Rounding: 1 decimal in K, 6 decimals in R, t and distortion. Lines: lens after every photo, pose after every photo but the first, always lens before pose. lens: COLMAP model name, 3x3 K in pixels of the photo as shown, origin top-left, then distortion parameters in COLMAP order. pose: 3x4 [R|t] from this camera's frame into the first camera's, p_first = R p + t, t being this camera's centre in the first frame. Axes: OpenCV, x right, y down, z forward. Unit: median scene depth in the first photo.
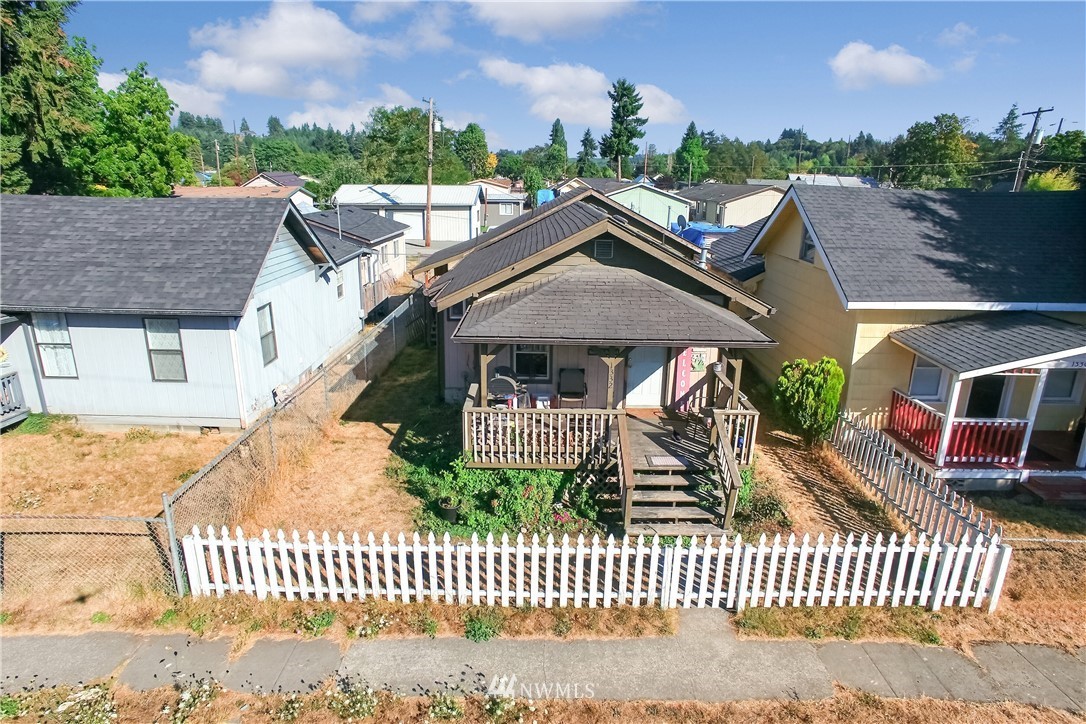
lens RADIAL K [[629.0, 0, 544.1], [0, 629.0, 369.0], [0, 0, 1]] dist [-0.051813, 0.015206]
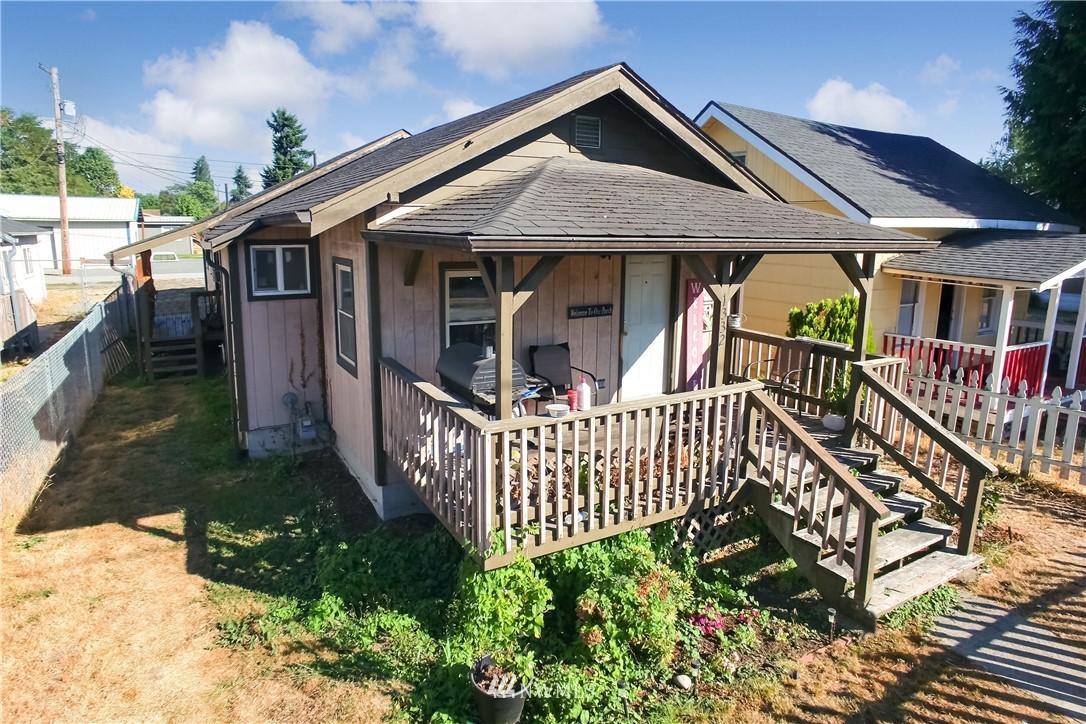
lens RADIAL K [[629.0, 0, 544.9], [0, 629.0, 344.3], [0, 0, 1]] dist [-0.051813, 0.015206]
pose [[0.868958, -0.095778, 0.485529, -0.242096], [0.144195, 0.987525, -0.063263, 0.036077], [-0.473413, 0.124984, 0.871929, 0.530773]]
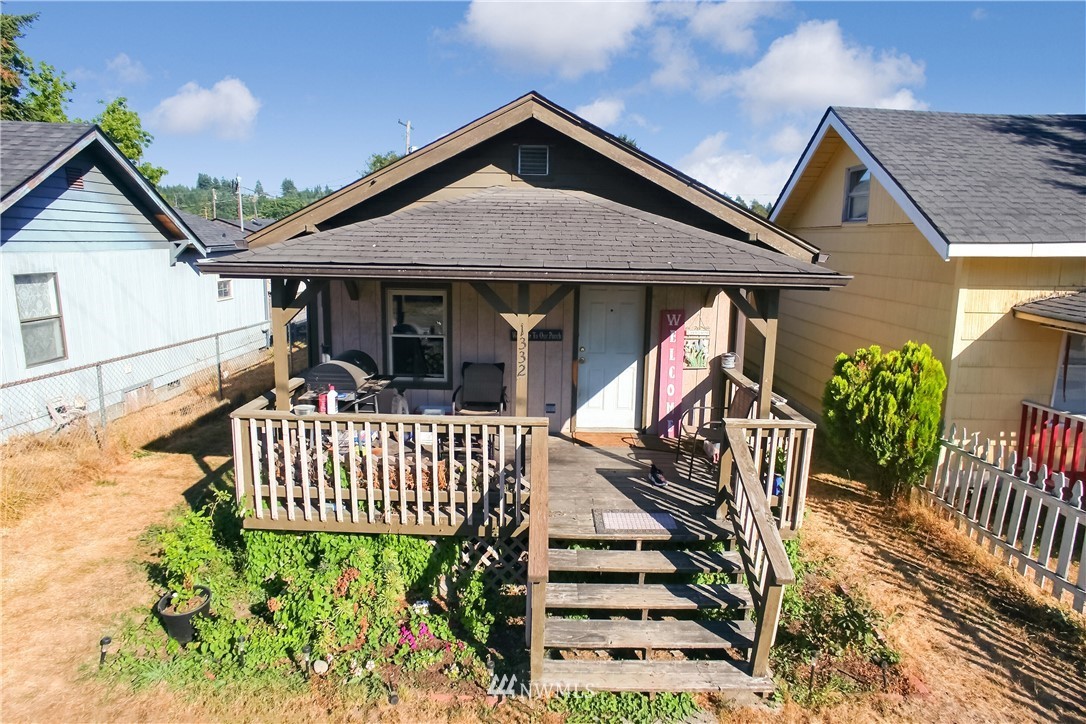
lens RADIAL K [[629.0, 0, 541.2], [0, 629.0, 356.4], [0, 0, 1]] dist [-0.051813, 0.015206]
pose [[0.999897, 0.005824, -0.013149, 0.111347], [-0.007263, 0.993659, -0.112204, 0.062848], [0.012412, 0.112288, 0.993598, 0.422616]]
